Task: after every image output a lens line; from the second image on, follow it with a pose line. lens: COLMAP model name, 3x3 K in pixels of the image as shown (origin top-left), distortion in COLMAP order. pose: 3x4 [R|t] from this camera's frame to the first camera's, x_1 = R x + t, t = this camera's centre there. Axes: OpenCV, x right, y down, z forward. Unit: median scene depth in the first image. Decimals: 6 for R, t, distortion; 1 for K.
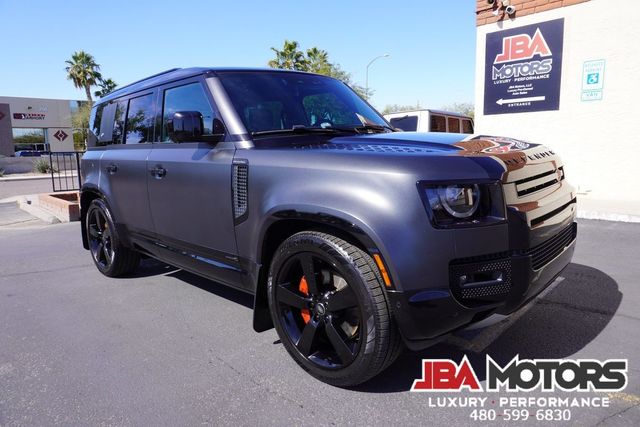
lens RADIAL K [[424.9, 0, 319.8], [0, 424.9, 211.1], [0, 0, 1]] dist [-0.043265, 0.024530]
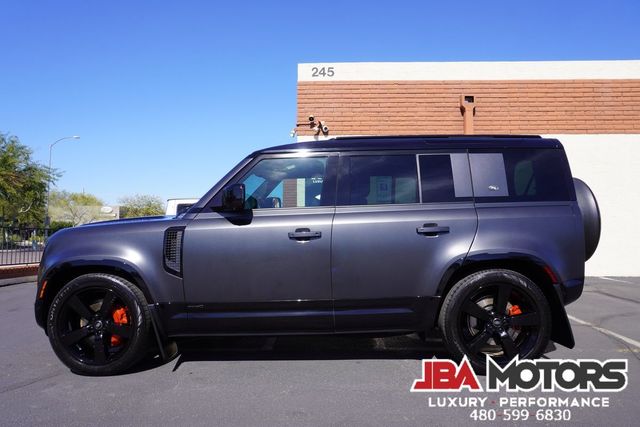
lens RADIAL K [[424.9, 0, 322.1], [0, 424.9, 213.1], [0, 0, 1]] dist [-0.043265, 0.024530]
pose [[0.724074, 0.067040, 0.686457, -0.441898], [0.080870, 0.980148, -0.181023, 0.015678], [-0.684965, 0.186588, 0.704278, 0.124462]]
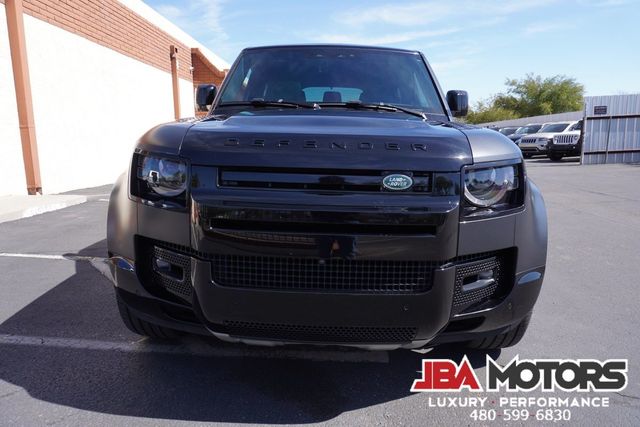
lens RADIAL K [[424.9, 0, 319.7], [0, 424.9, 211.3], [0, 0, 1]] dist [-0.043265, 0.024530]
pose [[-0.690200, -0.081243, 0.719043, -0.435066], [0.135201, 0.961701, 0.238437, -0.108144], [-0.710876, 0.261785, -0.652782, 0.931462]]
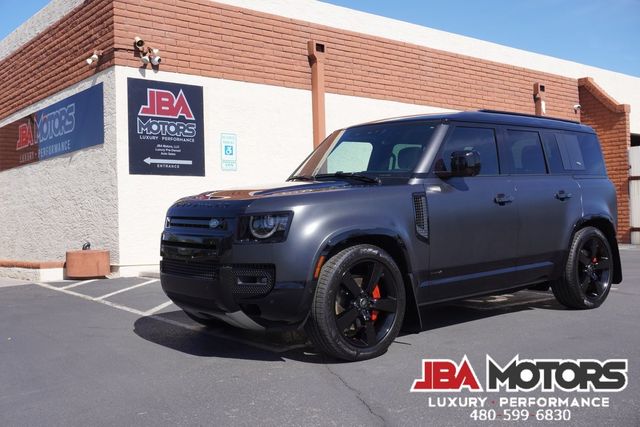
lens RADIAL K [[698.9, 0, 321.0], [0, 698.9, 216.5], [0, 0, 1]] dist [-0.024766, 0.000000]
pose [[0.076480, 0.037635, 0.996361, -0.975348], [0.171916, 0.983824, -0.050358, -0.021536], [-0.982138, 0.175141, 0.068773, 0.613553]]
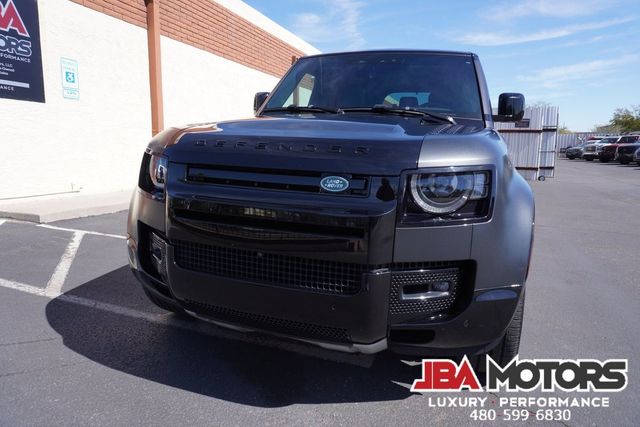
lens RADIAL K [[424.9, 0, 319.8], [0, 424.9, 213.5], [0, 0, 1]] dist [-0.043265, 0.024530]
pose [[-0.443739, -0.109167, 0.889482, -0.498575], [0.136433, 0.972753, 0.187450, -0.093370], [-0.885710, 0.204533, -0.416755, 0.862191]]
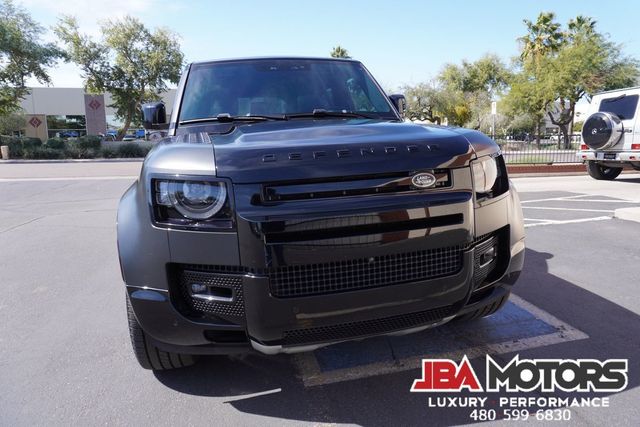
lens RADIAL K [[424.9, 0, 319.8], [0, 424.9, 212.2], [0, 0, 1]] dist [-0.043265, 0.024530]
pose [[0.840112, 0.104309, -0.532289, 0.269553], [-0.085793, 0.994536, 0.059485, -0.019235], [0.535585, -0.004307, 0.844470, 0.104016]]
